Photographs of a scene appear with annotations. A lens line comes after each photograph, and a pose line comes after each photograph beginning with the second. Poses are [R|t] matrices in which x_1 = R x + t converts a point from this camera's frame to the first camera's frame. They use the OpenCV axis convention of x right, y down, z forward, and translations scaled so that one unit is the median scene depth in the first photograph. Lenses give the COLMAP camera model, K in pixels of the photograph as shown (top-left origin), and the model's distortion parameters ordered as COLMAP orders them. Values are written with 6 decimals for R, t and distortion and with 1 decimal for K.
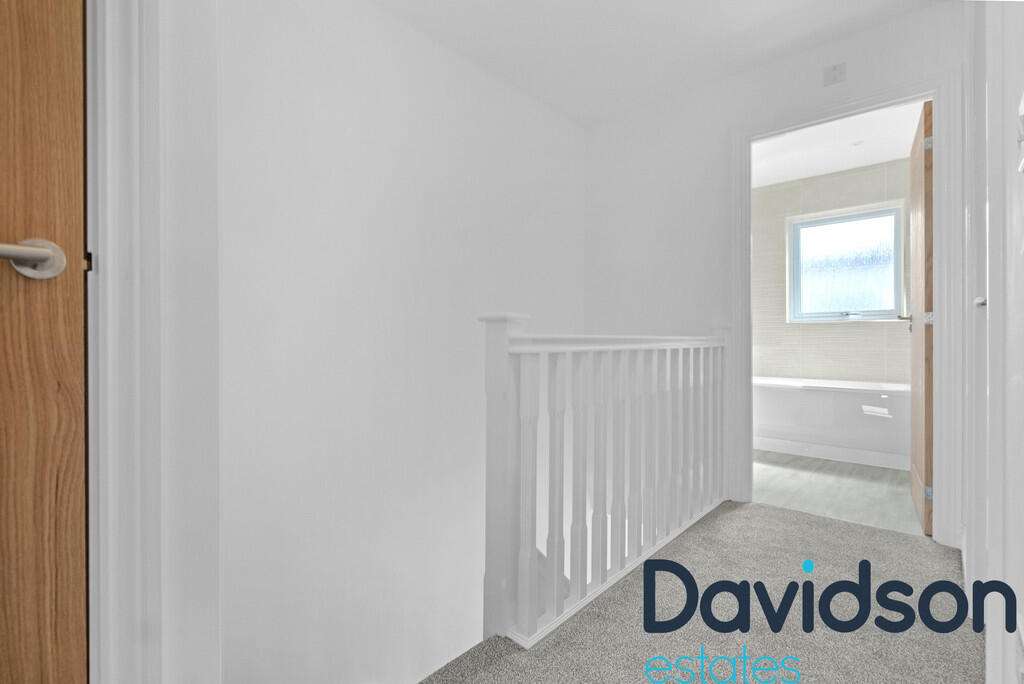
lens RADIAL K [[444.5, 0, 534.8], [0, 444.5, 335.6], [0, 0, 1]] dist [0.001885, -0.001372]
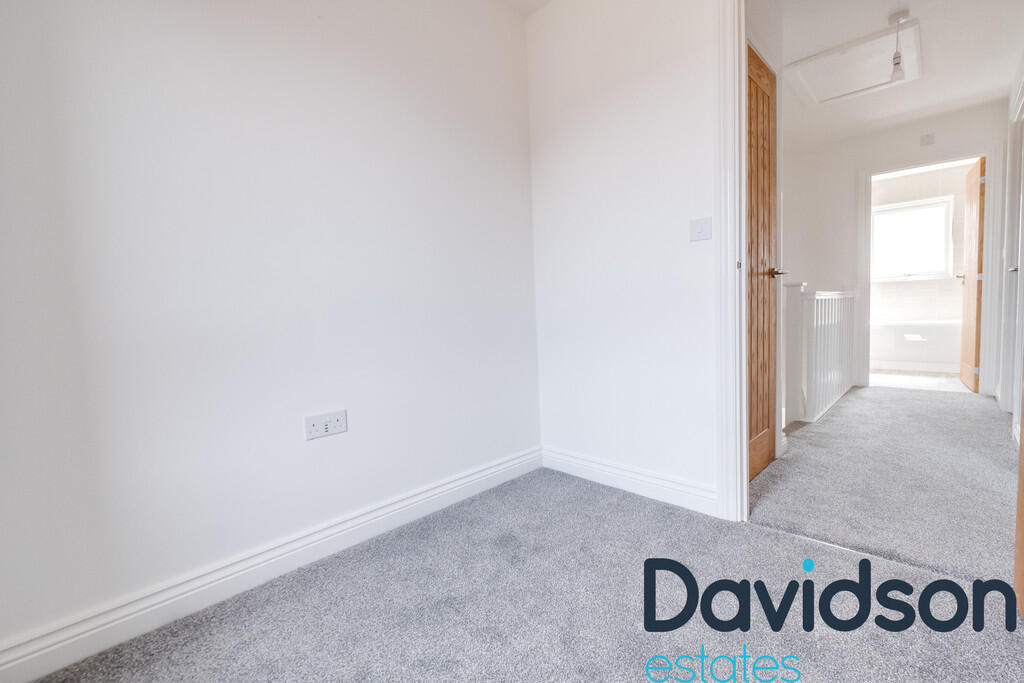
lens RADIAL K [[452.9, 0, 500.2], [0, 452.9, 334.4], [0, 0, 1]] dist [0.001007, -0.001547]
pose [[0.998584, -0.031609, -0.042795, -0.995005], [0.034281, 0.997412, 0.063206, 0.011185], [0.040687, -0.064584, 0.997083, -0.936346]]
